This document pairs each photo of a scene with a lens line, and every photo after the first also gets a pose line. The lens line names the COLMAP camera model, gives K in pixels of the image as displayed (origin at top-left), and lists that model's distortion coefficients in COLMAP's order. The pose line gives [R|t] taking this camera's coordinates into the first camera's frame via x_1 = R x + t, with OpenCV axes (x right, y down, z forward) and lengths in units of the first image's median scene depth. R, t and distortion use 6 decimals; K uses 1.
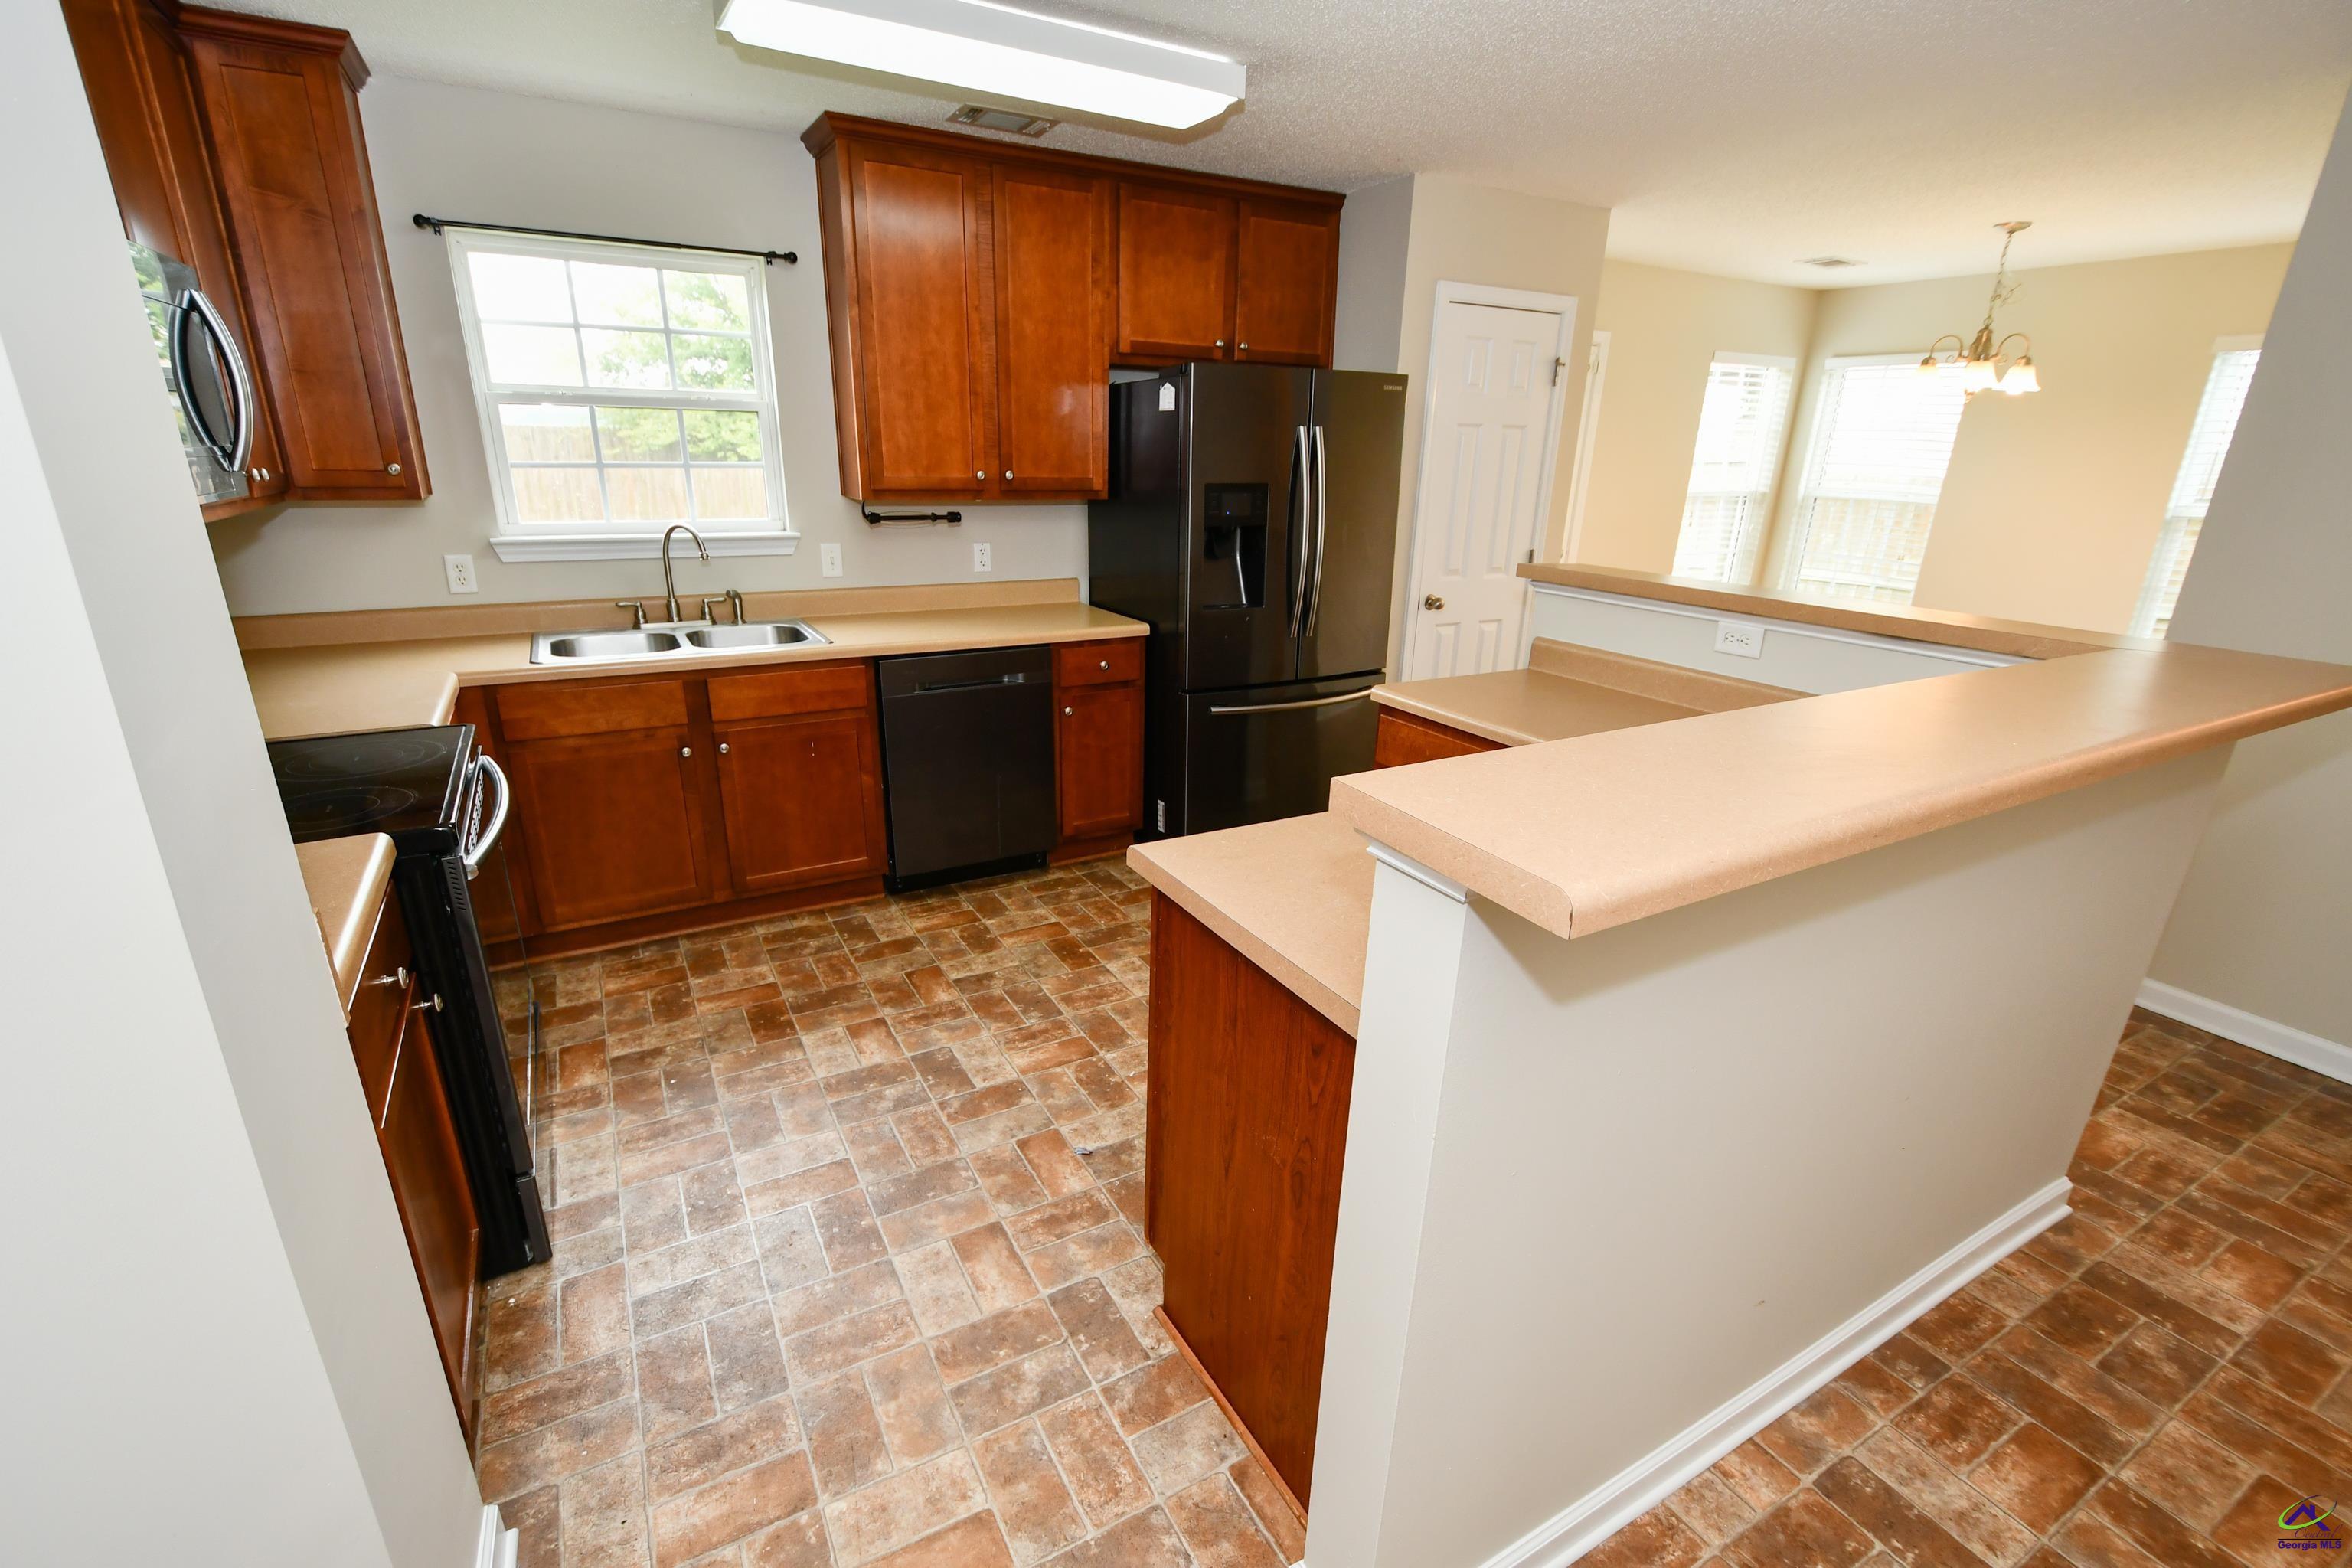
lens RADIAL K [[1033.8, 0, 1161.6], [0, 1033.8, 808.0], [0, 0, 1]] dist [0.003254, -0.006823]
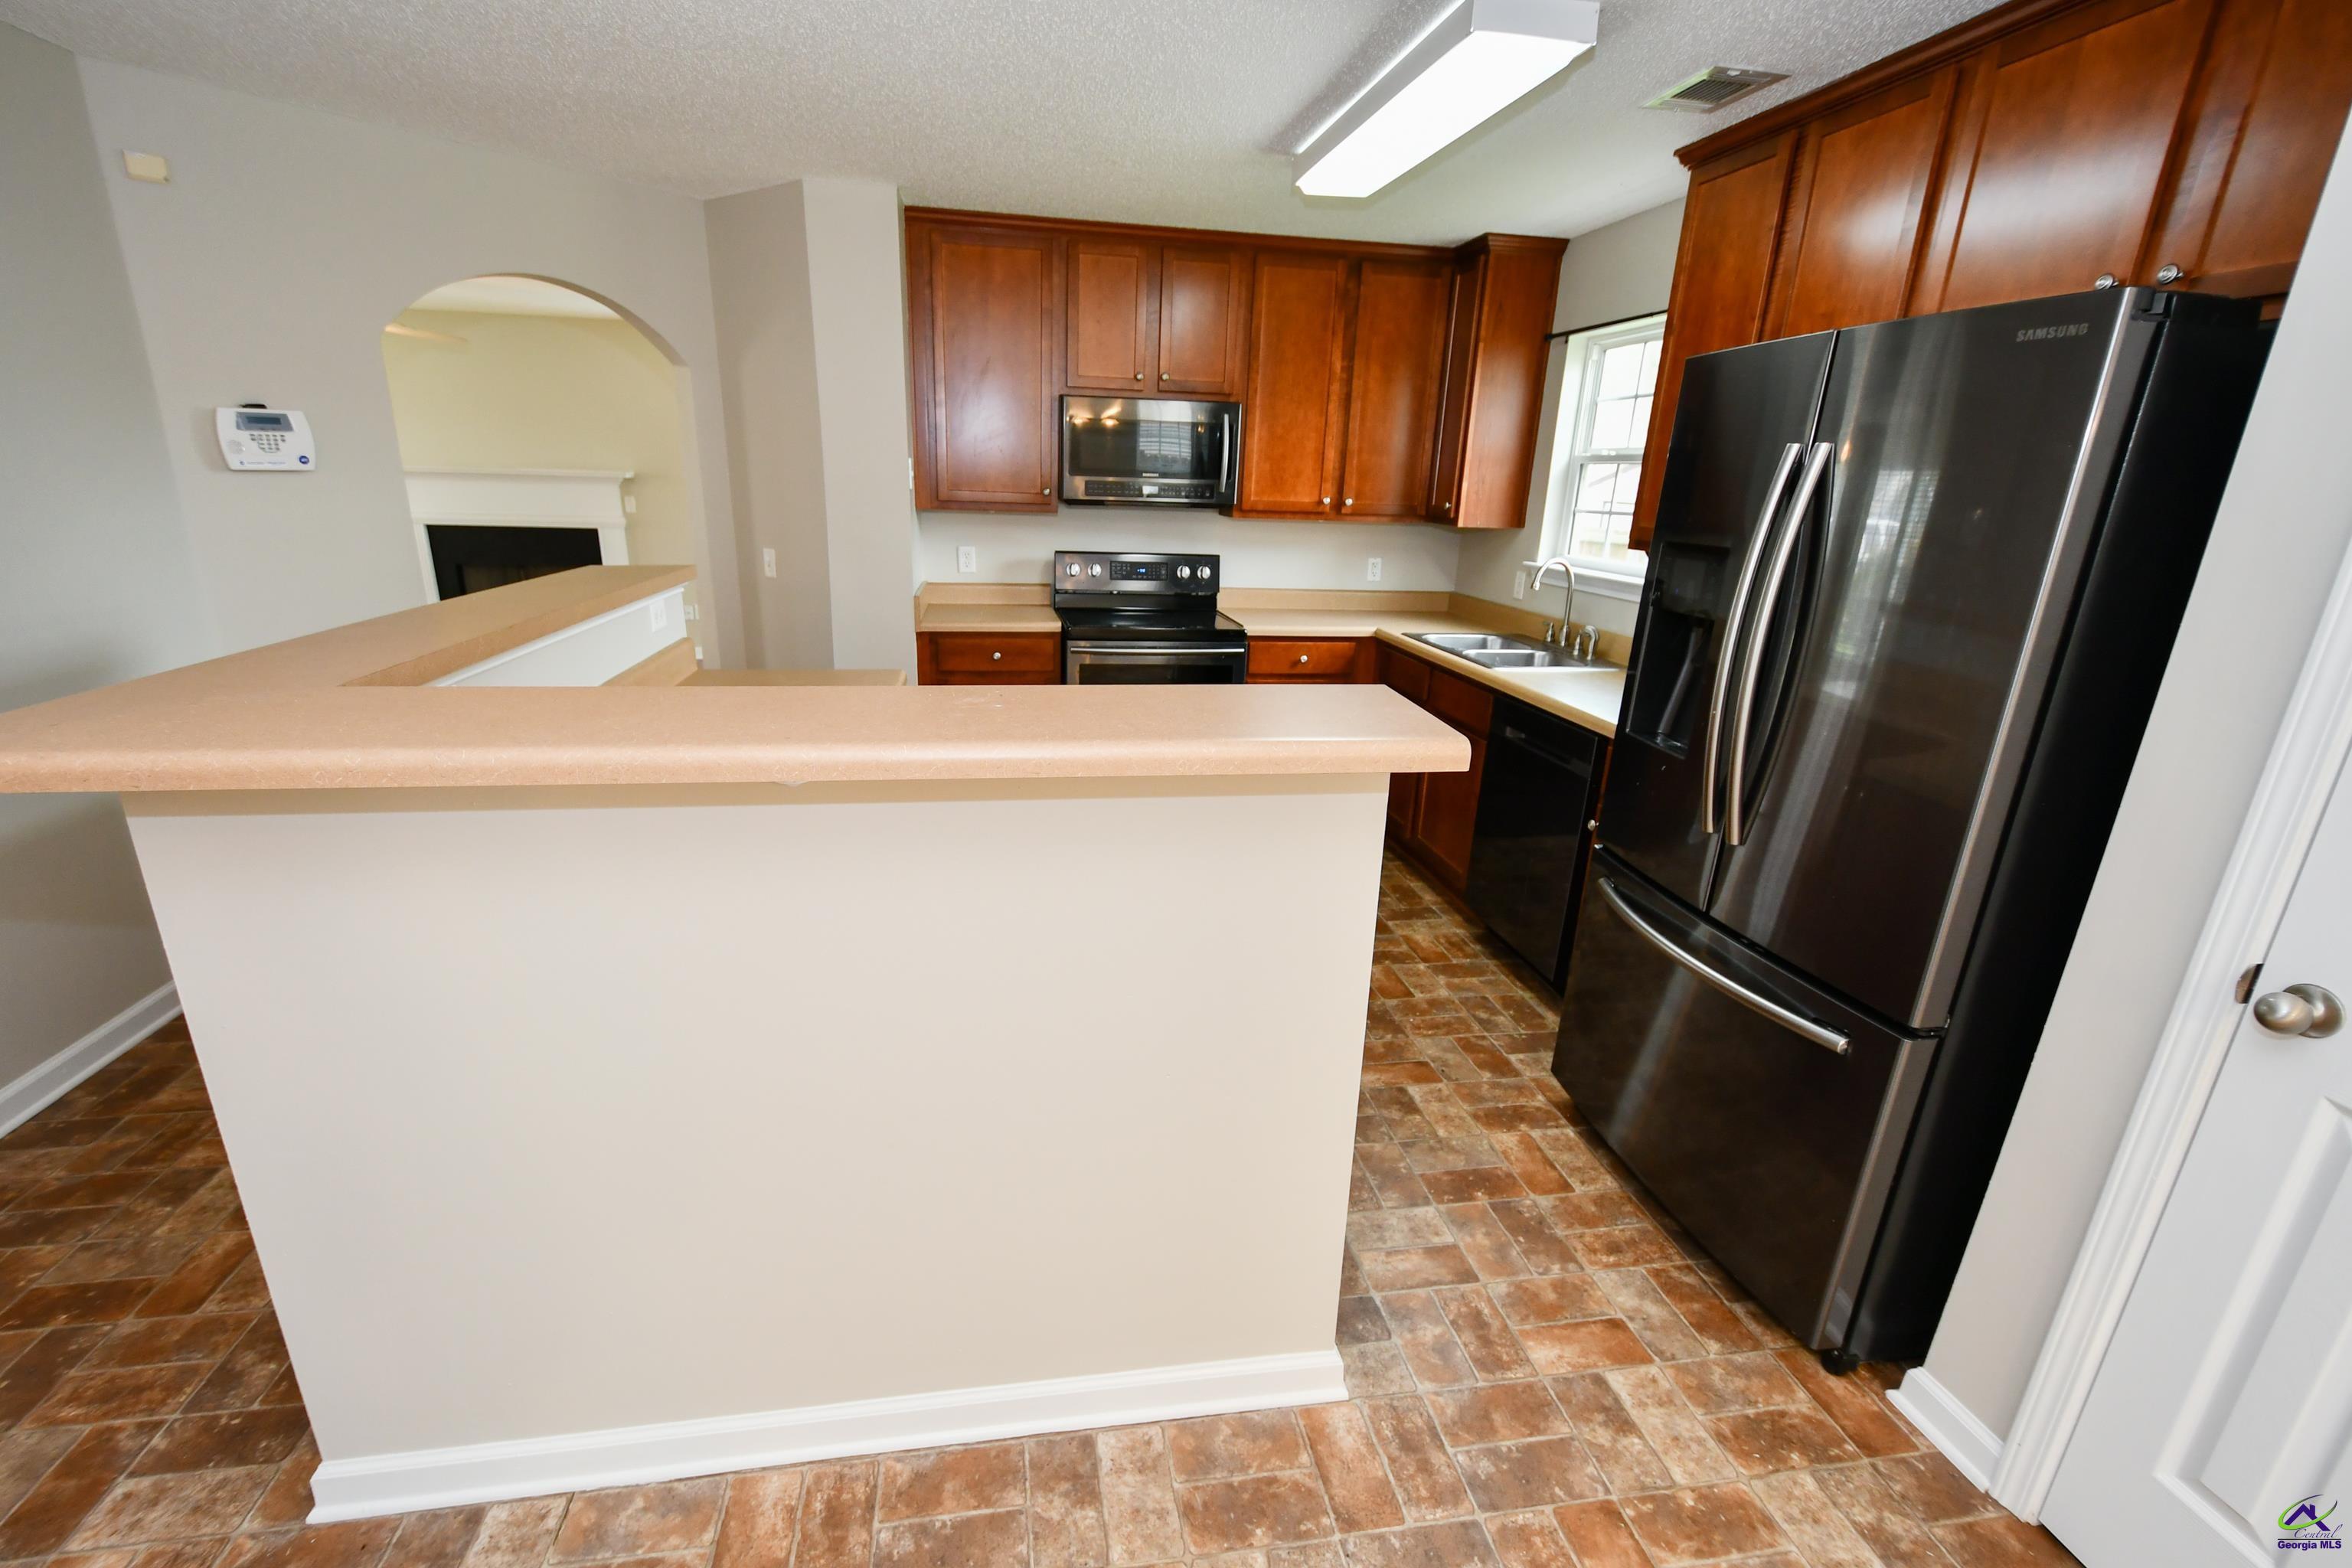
lens RADIAL K [[1033.8, 0, 1157.2], [0, 1033.8, 808.6], [0, 0, 1]] dist [0.003254, -0.006823]
pose [[-0.340000, 0.258778, -0.904121, 0.908979], [-0.349241, 0.857899, 0.376882, -0.355921], [0.873173, 0.443896, -0.201310, 1.088048]]
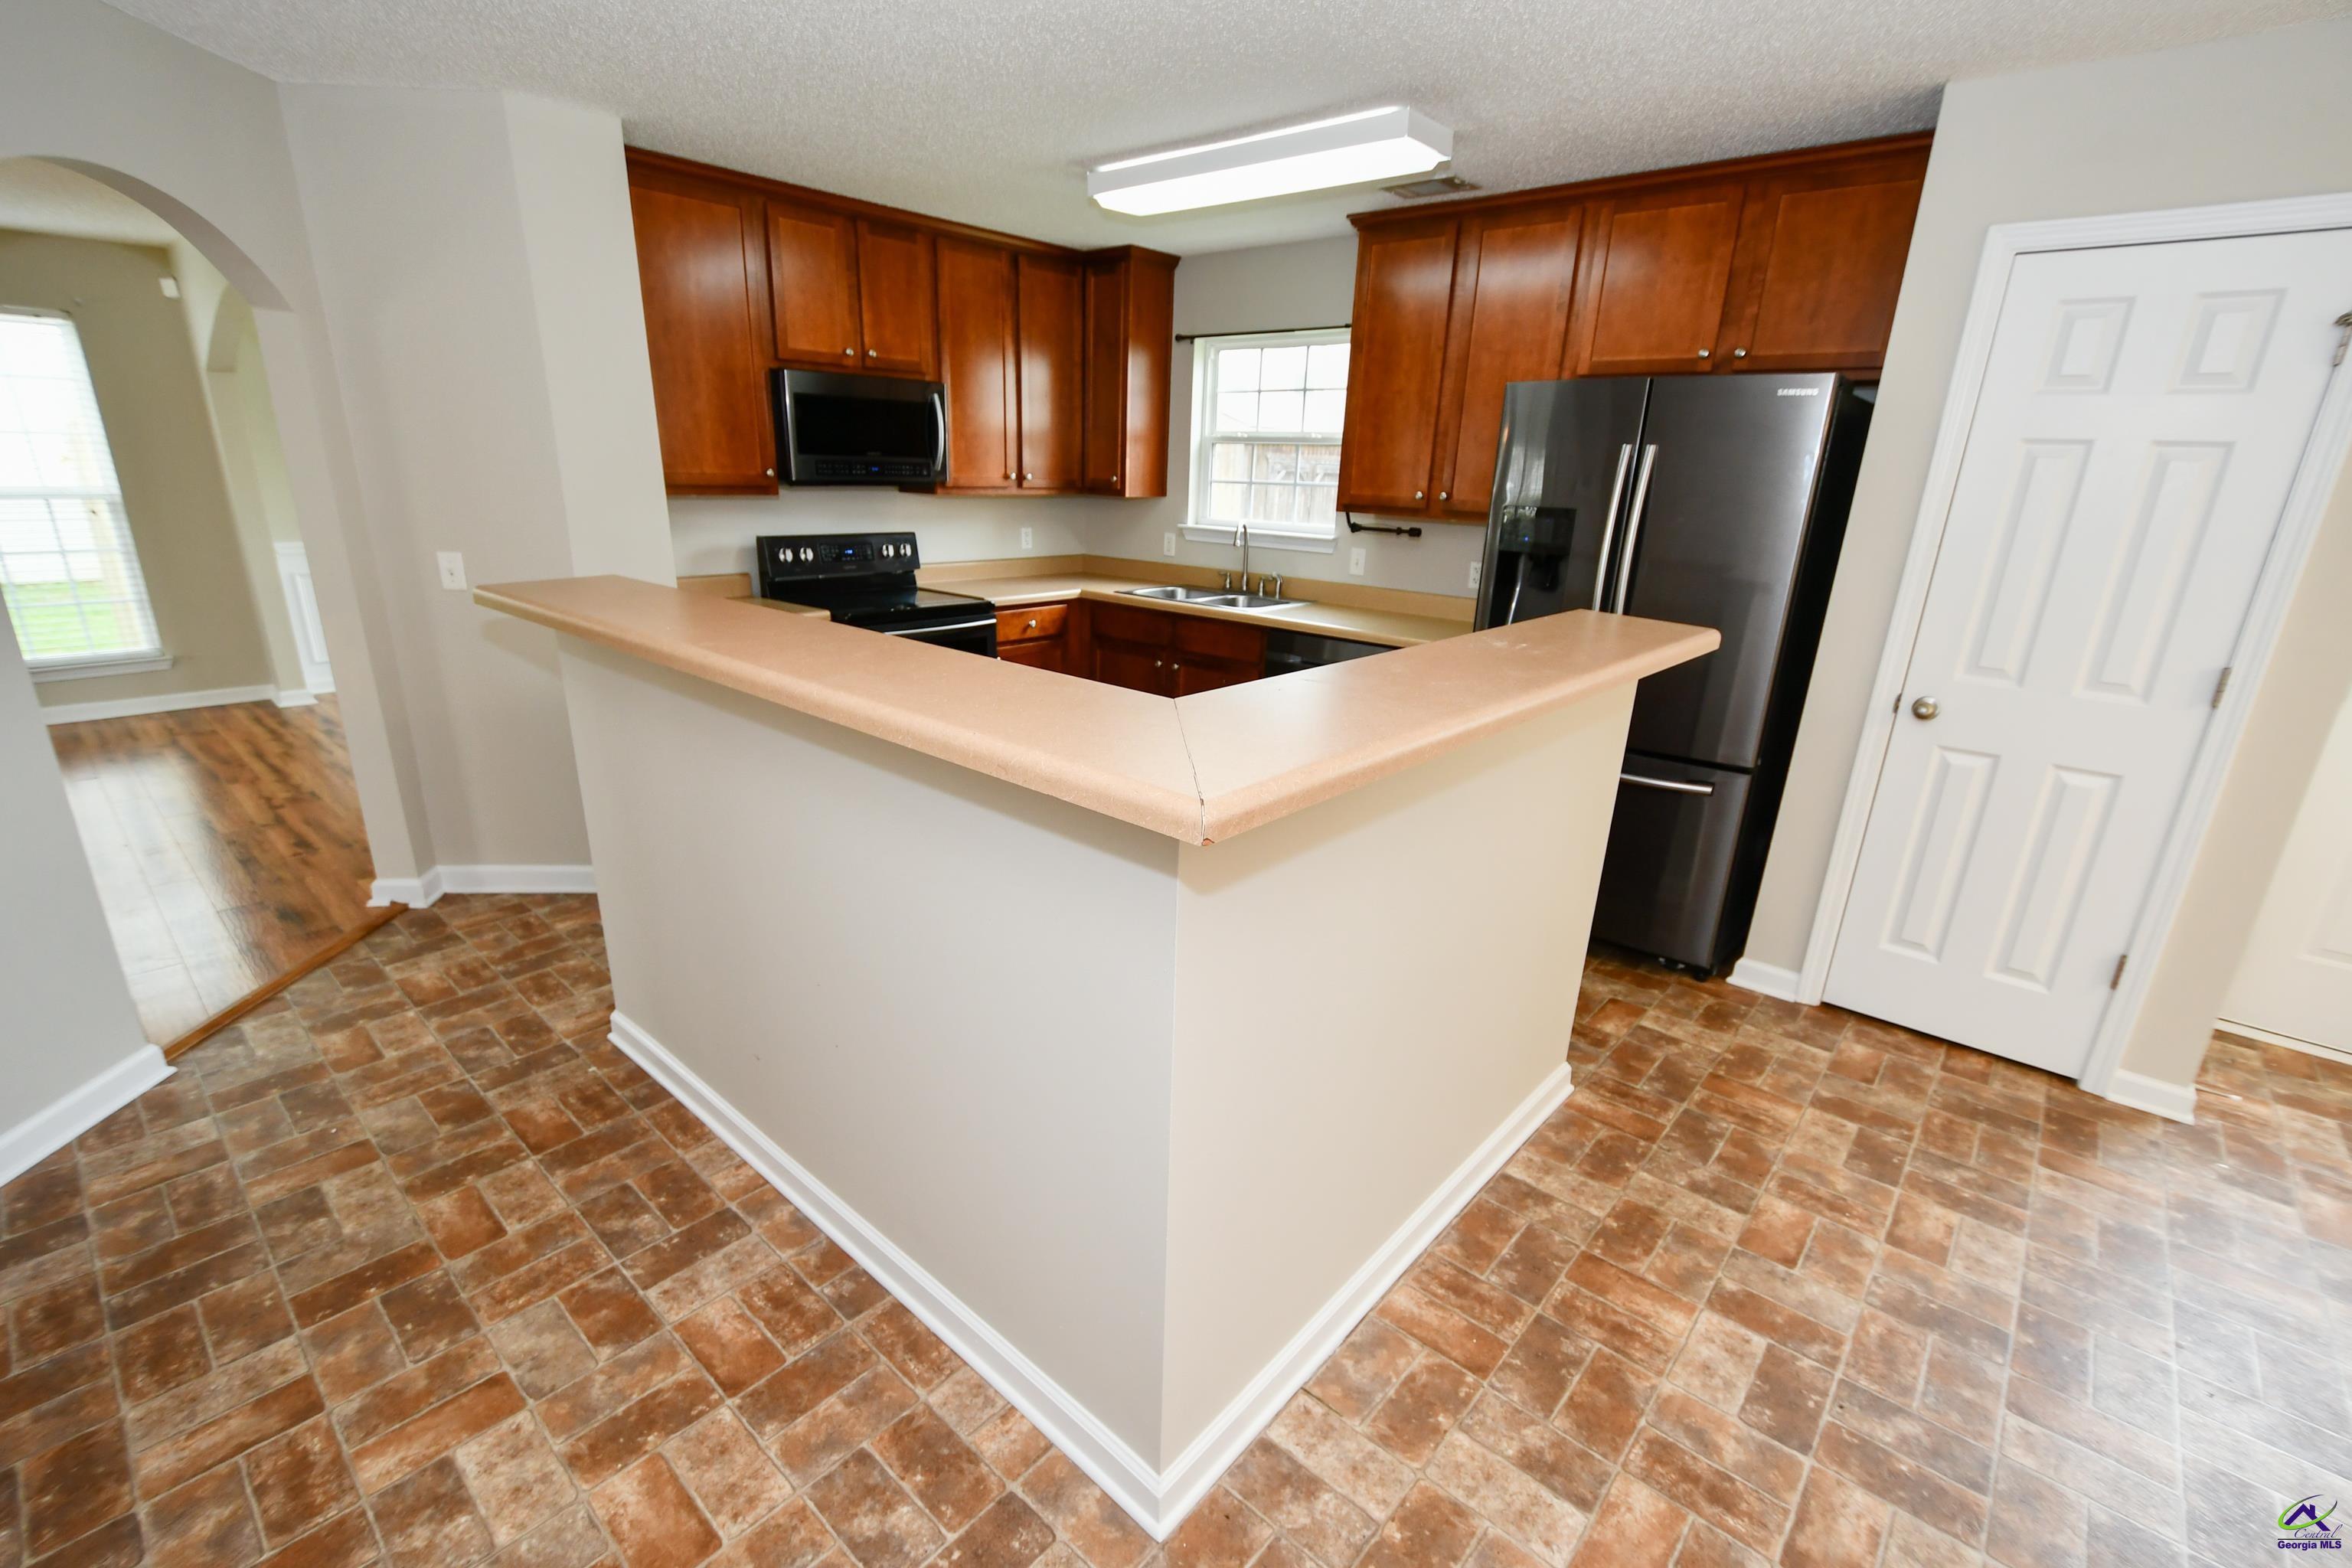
lens RADIAL K [[1033.8, 0, 1158.9], [0, 1033.8, 809.6], [0, 0, 1]] dist [0.003254, -0.006823]
pose [[0.324167, 0.291846, -0.899856, 1.041683], [-0.334965, 0.925007, 0.179334, -0.136625], [0.884711, 0.243286, 0.397615, 0.468136]]
